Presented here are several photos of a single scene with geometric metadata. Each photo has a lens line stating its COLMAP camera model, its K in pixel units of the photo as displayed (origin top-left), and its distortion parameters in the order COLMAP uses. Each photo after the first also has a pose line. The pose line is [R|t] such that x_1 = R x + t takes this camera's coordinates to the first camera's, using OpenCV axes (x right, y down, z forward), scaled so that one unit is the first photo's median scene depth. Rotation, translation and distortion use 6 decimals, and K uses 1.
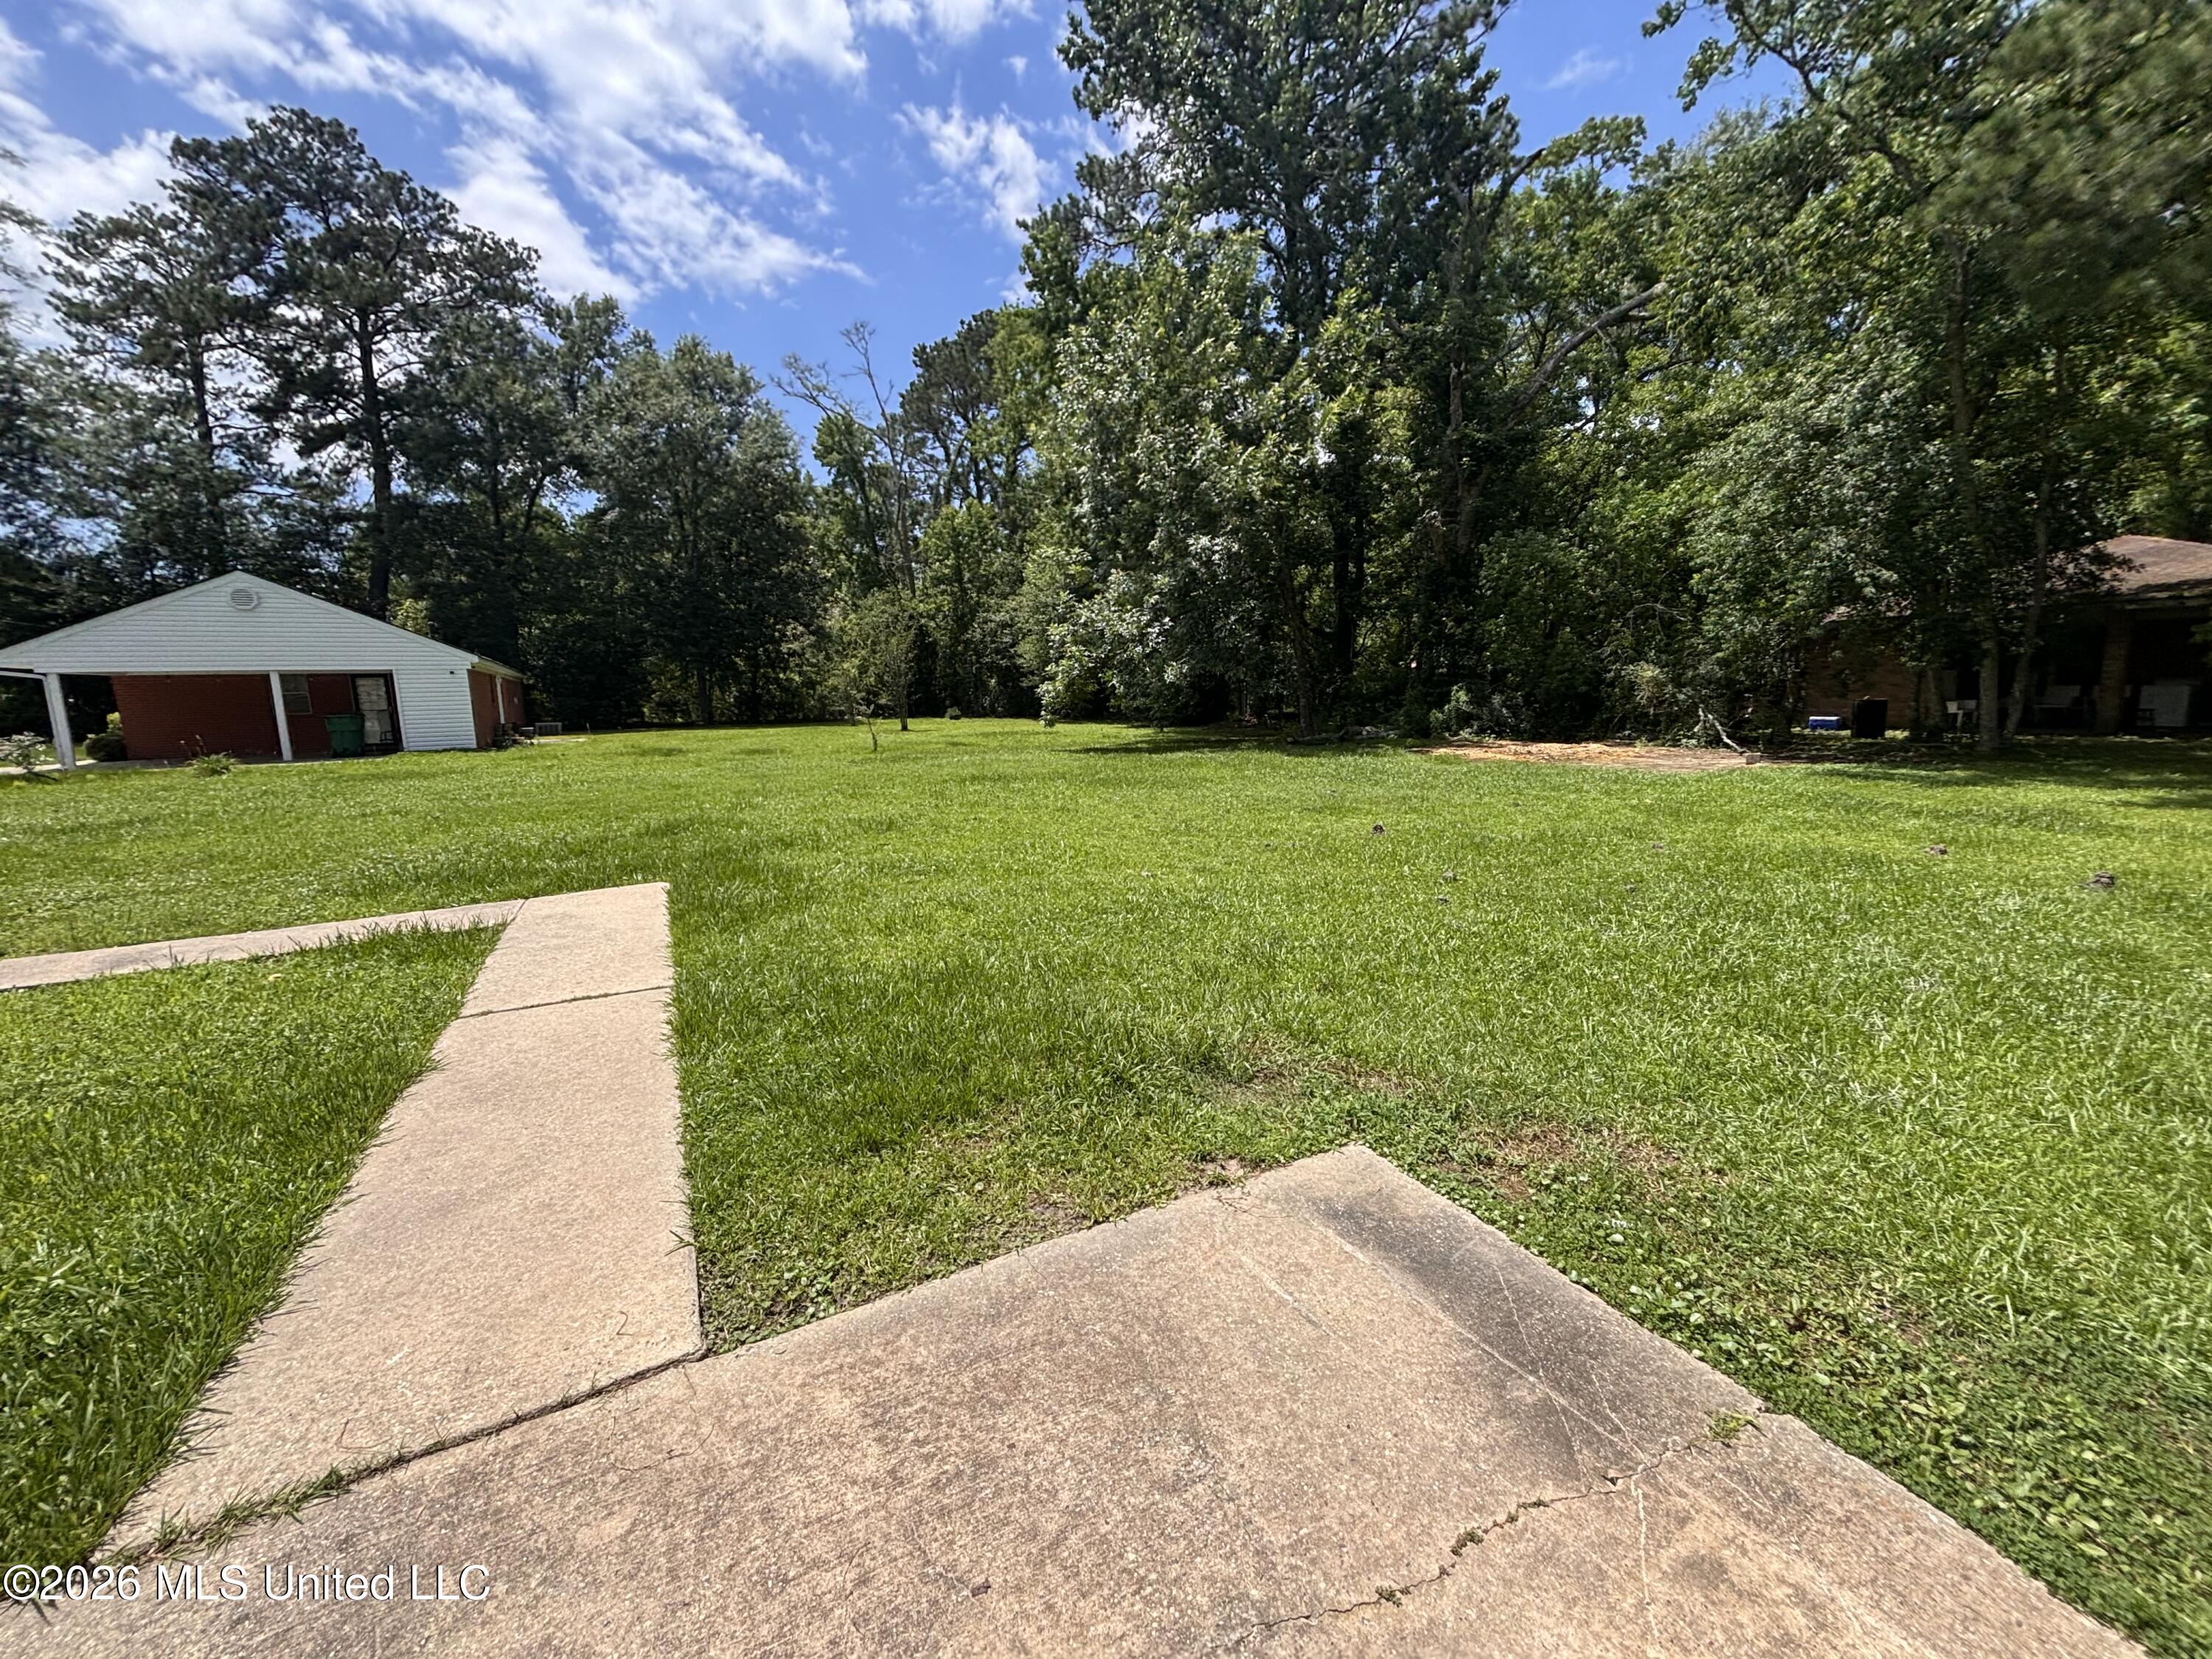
lens RADIAL K [[890.2, 0, 1108.0], [0, 890.2, 825.9], [0, 0, 1]] dist [0.000741, 0.001127]
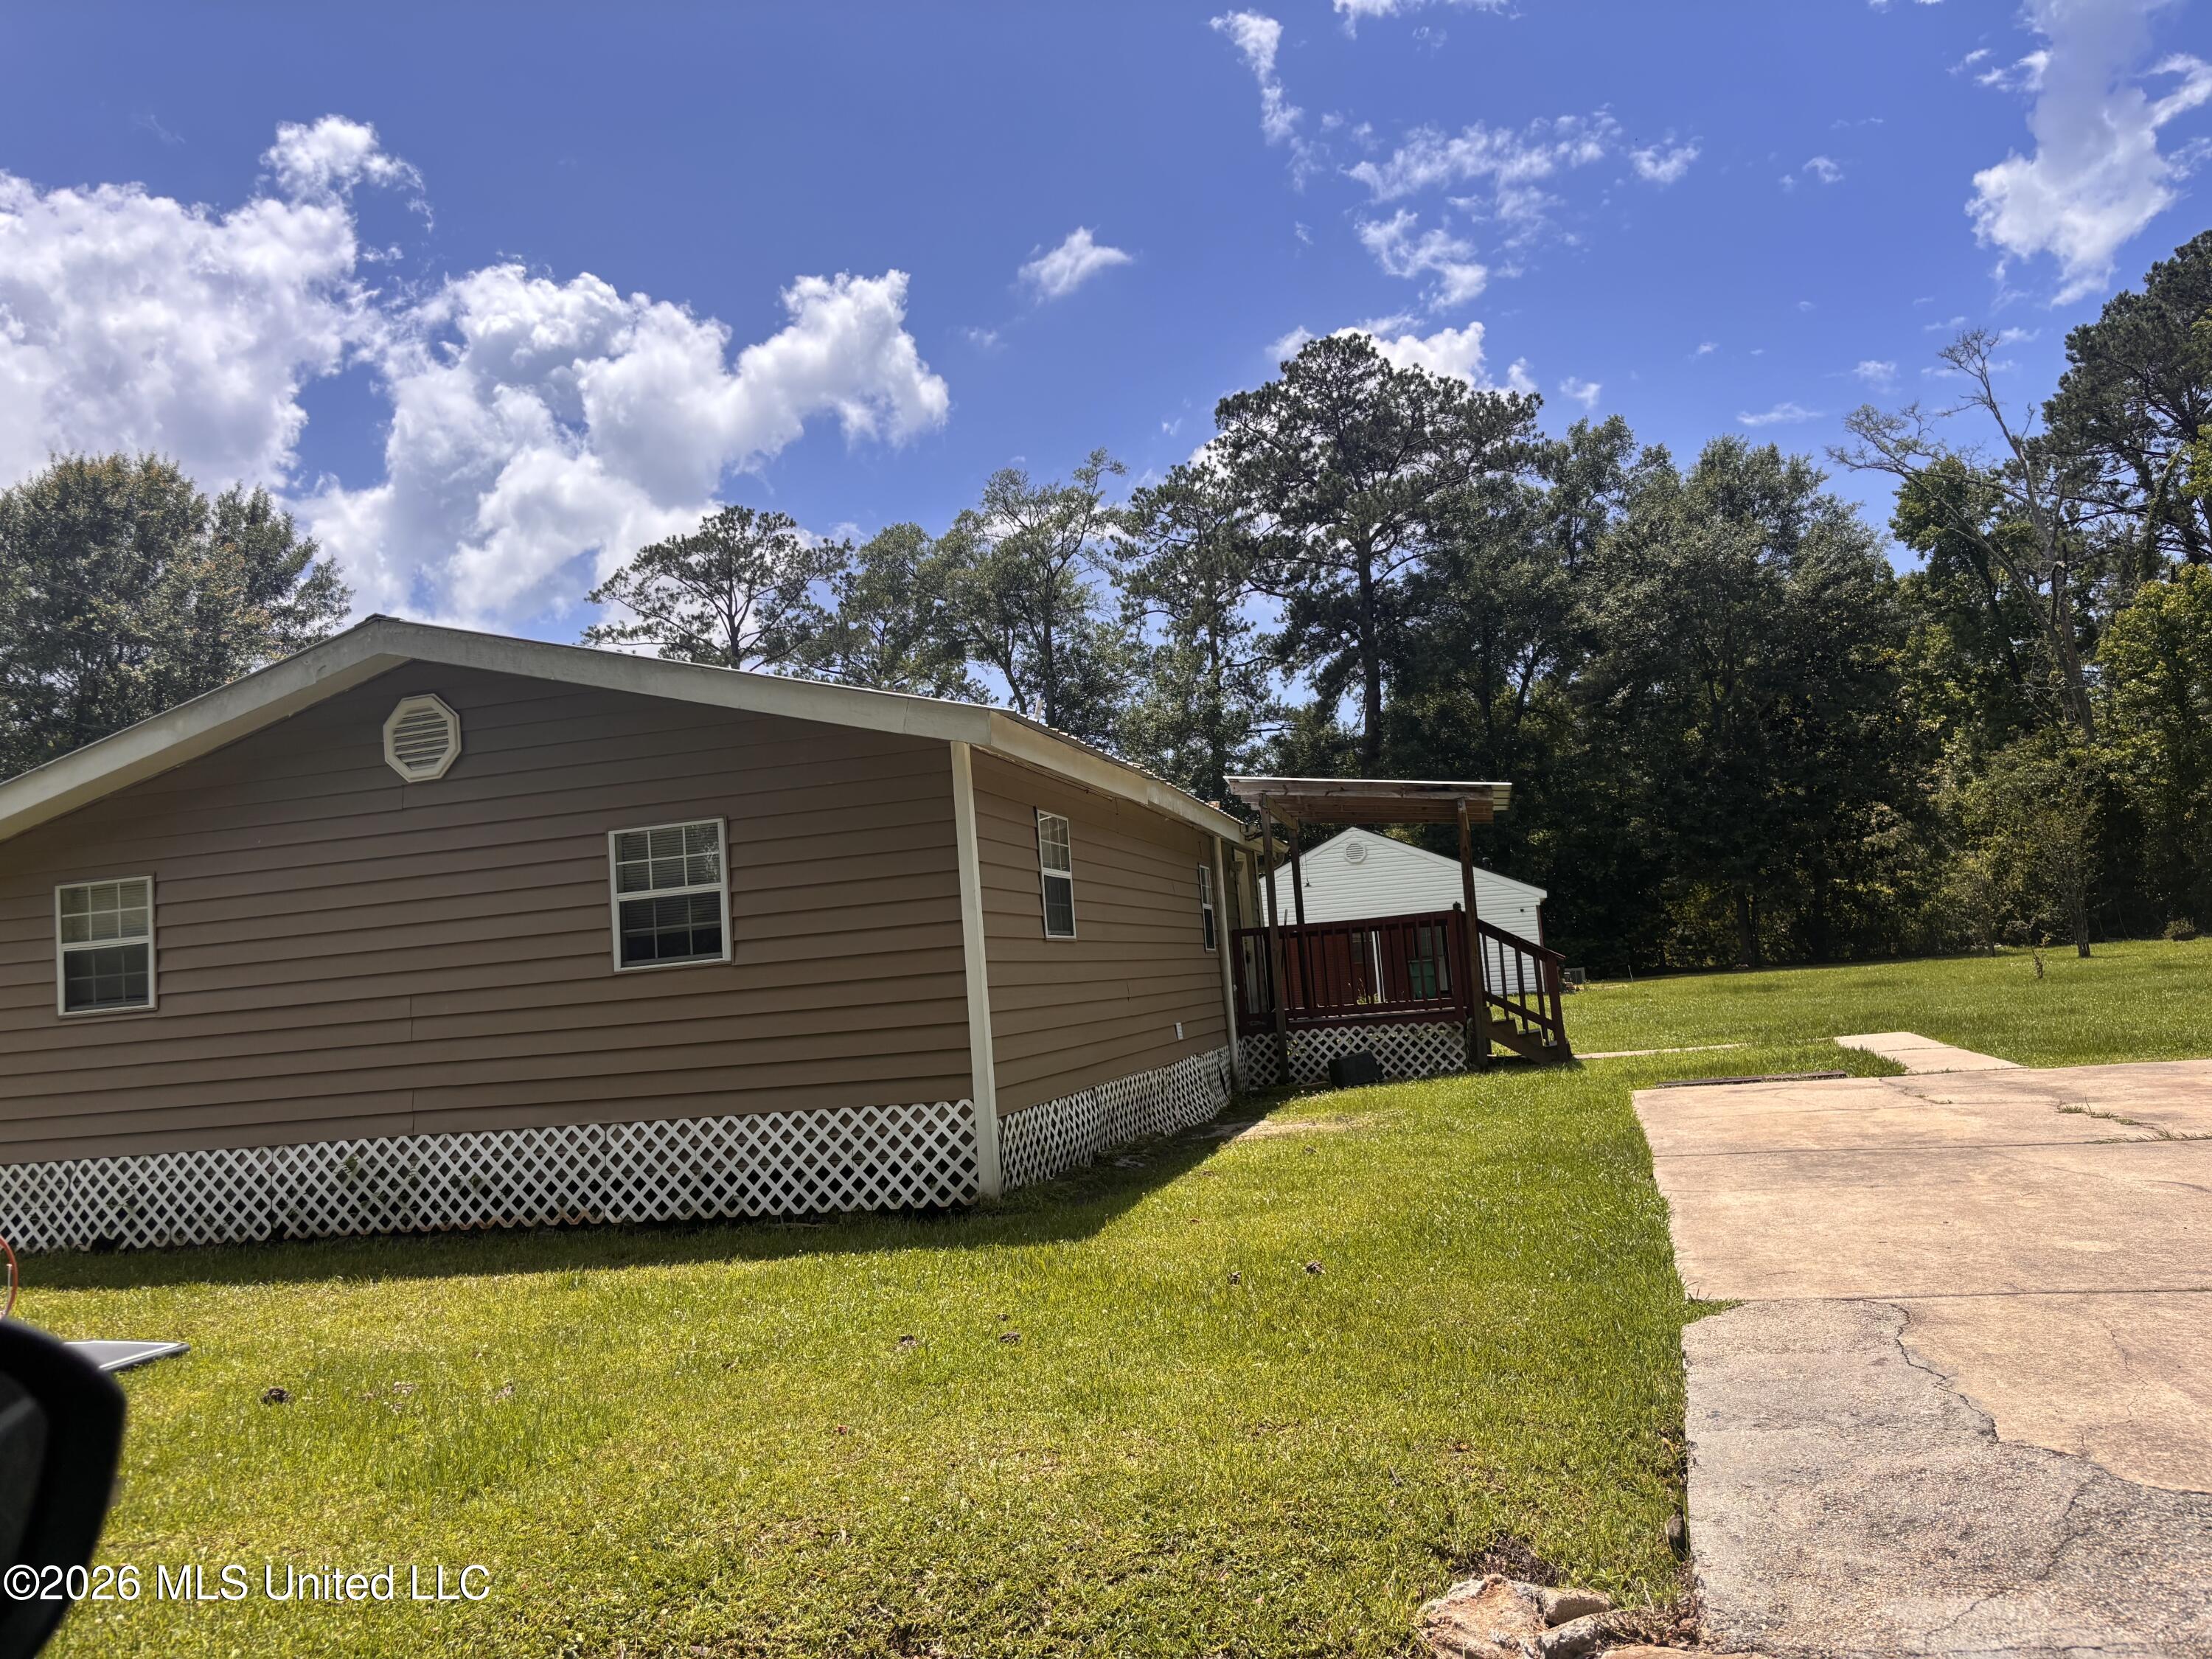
lens RADIAL K [[1677.9, 0, 1106.0], [0, 1677.9, 829.5], [0, 0, 1]] dist [0.056191, -0.049974]
pose [[0.732394, -0.096549, -0.674001, 0.065831], [-0.041451, 0.981737, -0.185673, 0.043012], [0.679618, 0.163924, 0.715016, -0.274371]]
